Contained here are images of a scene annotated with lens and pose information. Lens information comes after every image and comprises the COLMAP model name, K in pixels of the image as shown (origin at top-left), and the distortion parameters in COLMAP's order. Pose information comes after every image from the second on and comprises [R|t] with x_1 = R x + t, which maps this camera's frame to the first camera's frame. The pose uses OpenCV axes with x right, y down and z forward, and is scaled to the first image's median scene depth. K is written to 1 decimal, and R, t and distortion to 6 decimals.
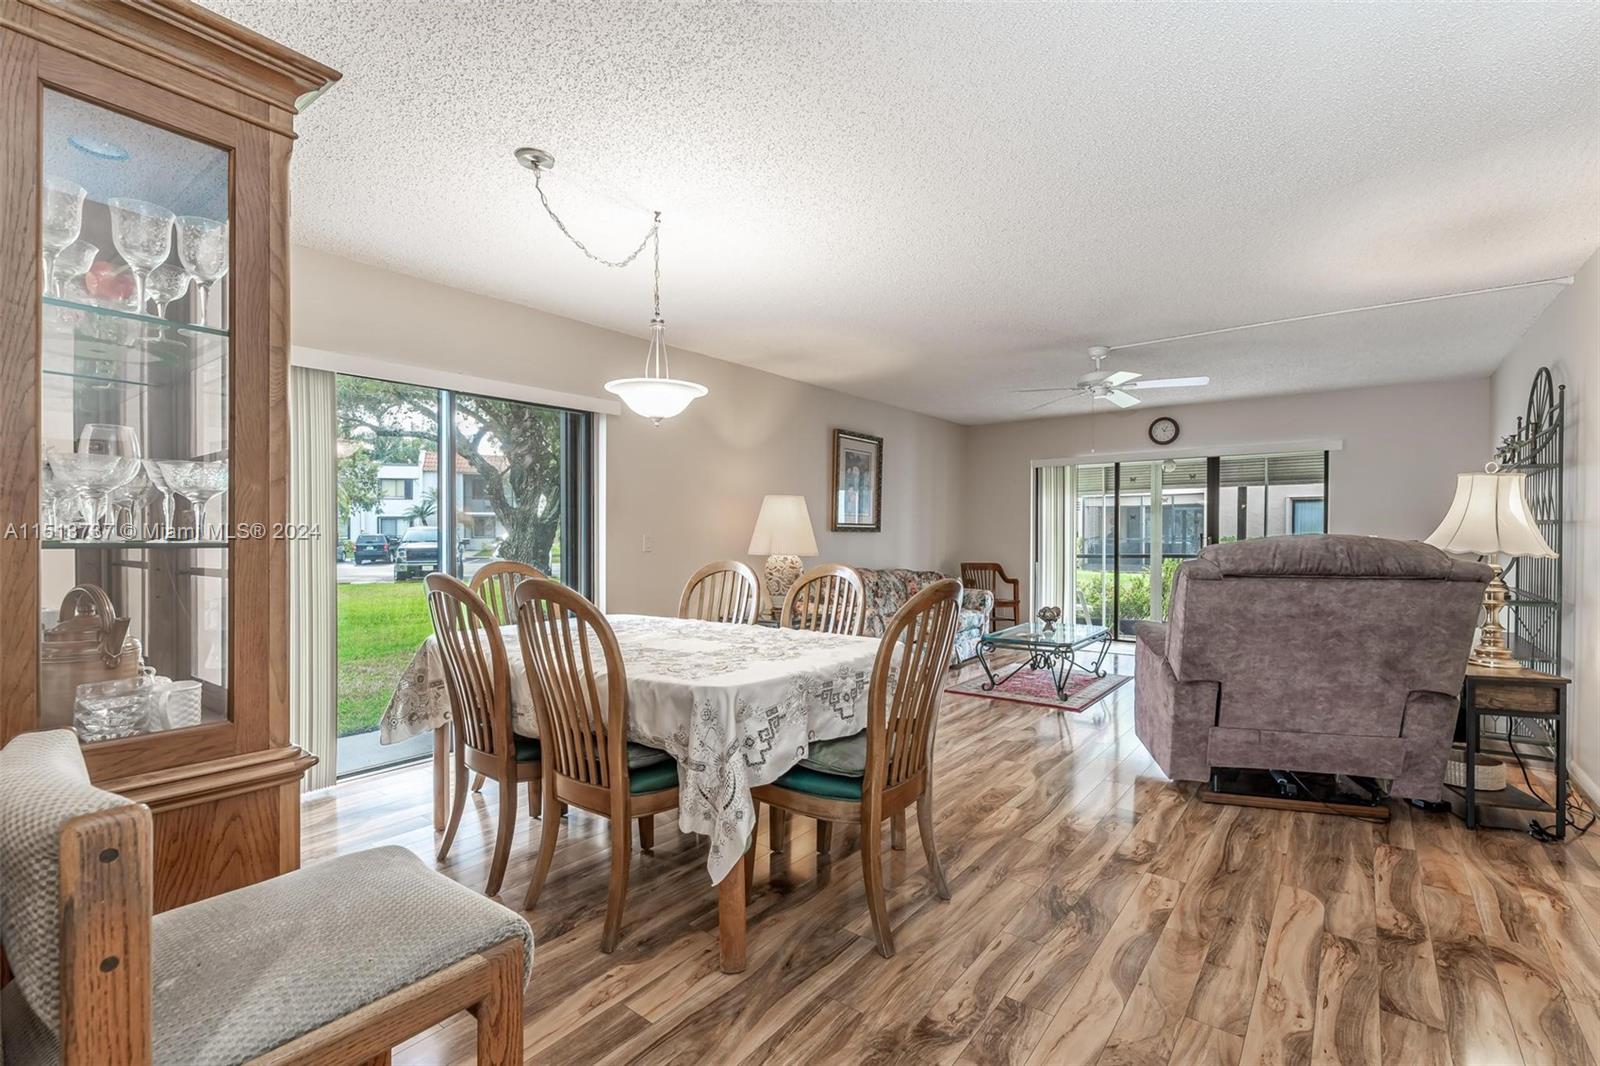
lens RADIAL K [[719.8, 0, 810.7], [0, 719.8, 541.9], [0, 0, 1]] dist [0.000599, -0.001717]
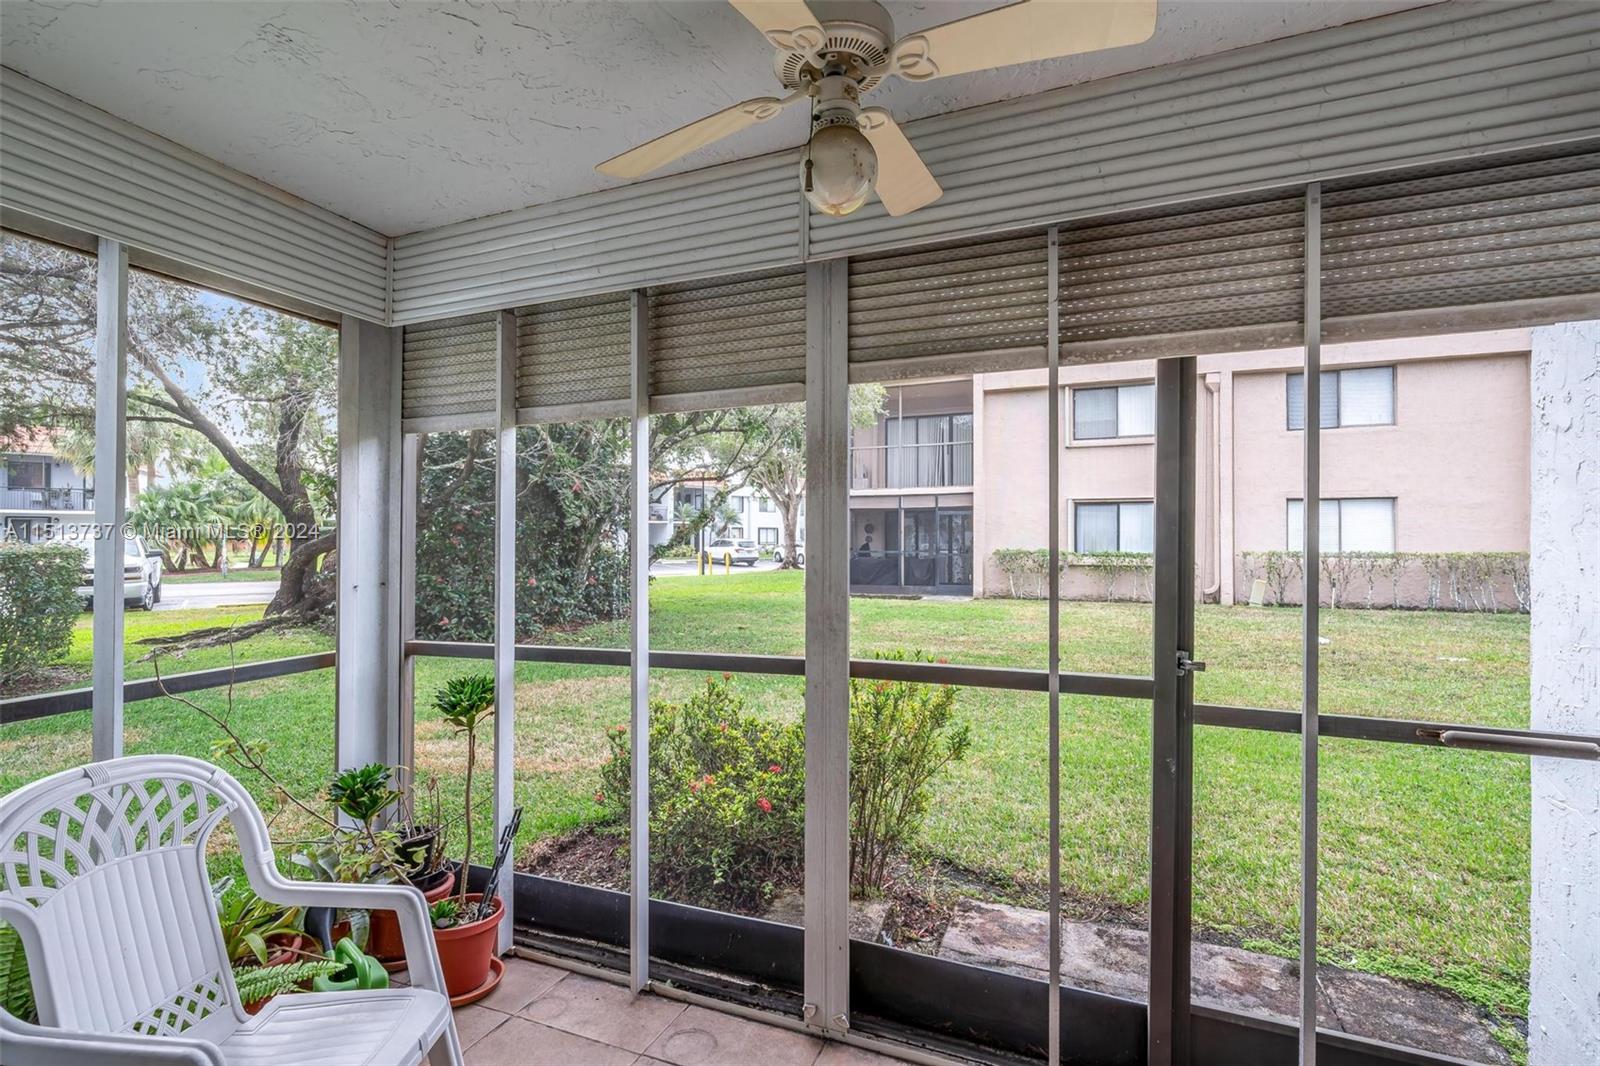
lens RADIAL K [[719.8, 0, 792.8], [0, 719.8, 535.5], [0, 0, 1]] dist [0.000599, -0.001717]
pose [[0.966155, 0.003793, 0.257935, 0.546288], [0.000775, 0.999845, -0.017607, -0.027749], [-0.257961, 0.017211, 0.966002, 1.036182]]
